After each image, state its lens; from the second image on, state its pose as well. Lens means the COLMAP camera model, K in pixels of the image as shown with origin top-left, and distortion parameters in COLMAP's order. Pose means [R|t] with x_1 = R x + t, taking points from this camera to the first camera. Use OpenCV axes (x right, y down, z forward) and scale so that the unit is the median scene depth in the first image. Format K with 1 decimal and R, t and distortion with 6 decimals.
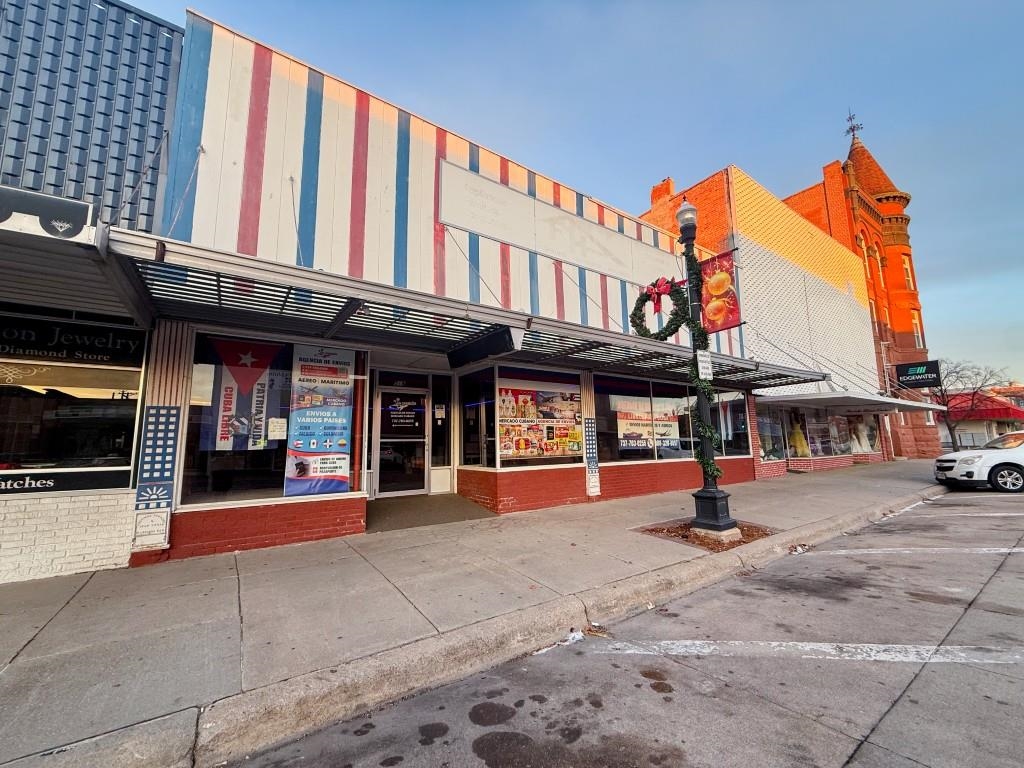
lens RADIAL K [[406.8, 0, 508.6], [0, 406.8, 380.6], [0, 0, 1]] dist [-0.003810, 0.000865]
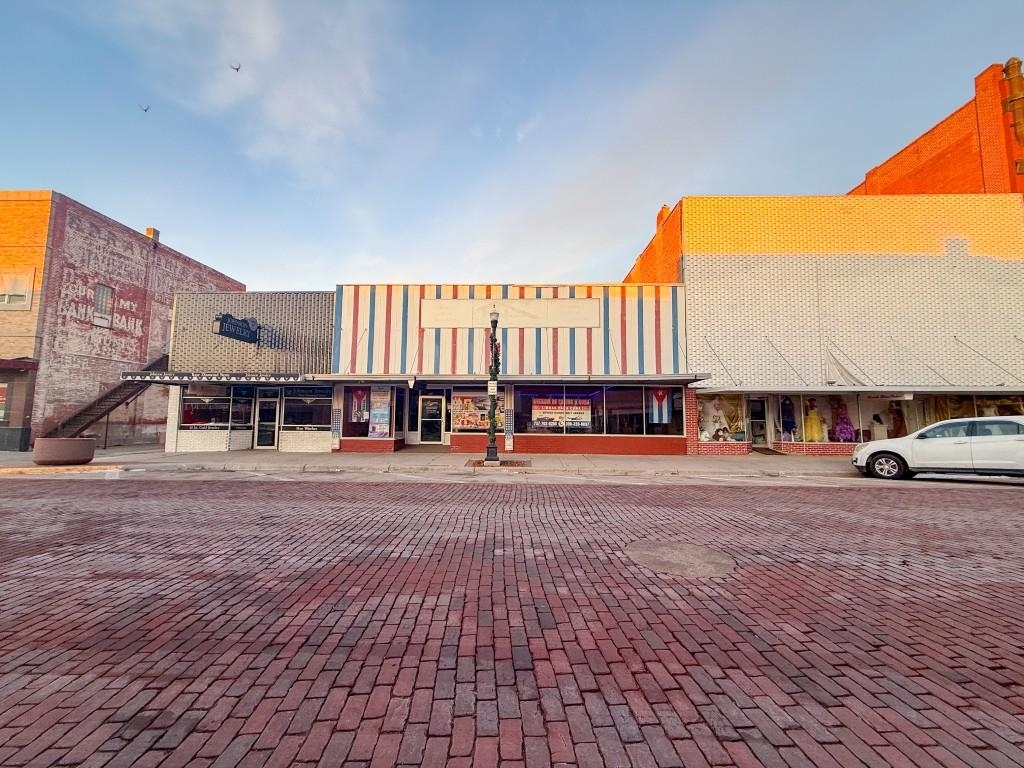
lens RADIAL K [[406.8, 0, 505.0], [0, 406.8, 381.5], [0, 0, 1]] dist [-0.003810, 0.000865]
pose [[0.803124, -0.037695, -0.594618, 1.367749], [0.070944, 0.996947, 0.032622, -0.104178], [0.591572, -0.068384, 0.803346, -0.533656]]
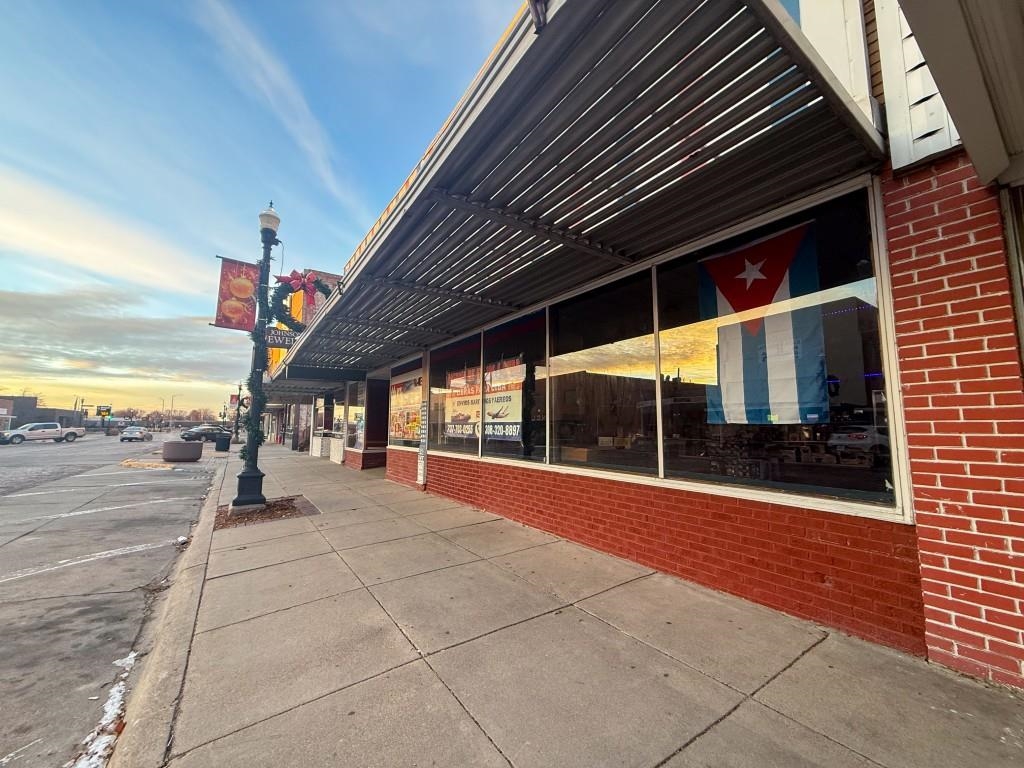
lens RADIAL K [[406.8, 0, 511.4], [0, 406.8, 385.4], [0, 0, 1]] dist [-0.003810, 0.000865]
pose [[-0.004767, -0.099955, -0.994981, 1.177902], [0.135161, 0.985797, -0.099680, 0.184774], [0.990812, -0.134958, 0.008810, 1.251066]]
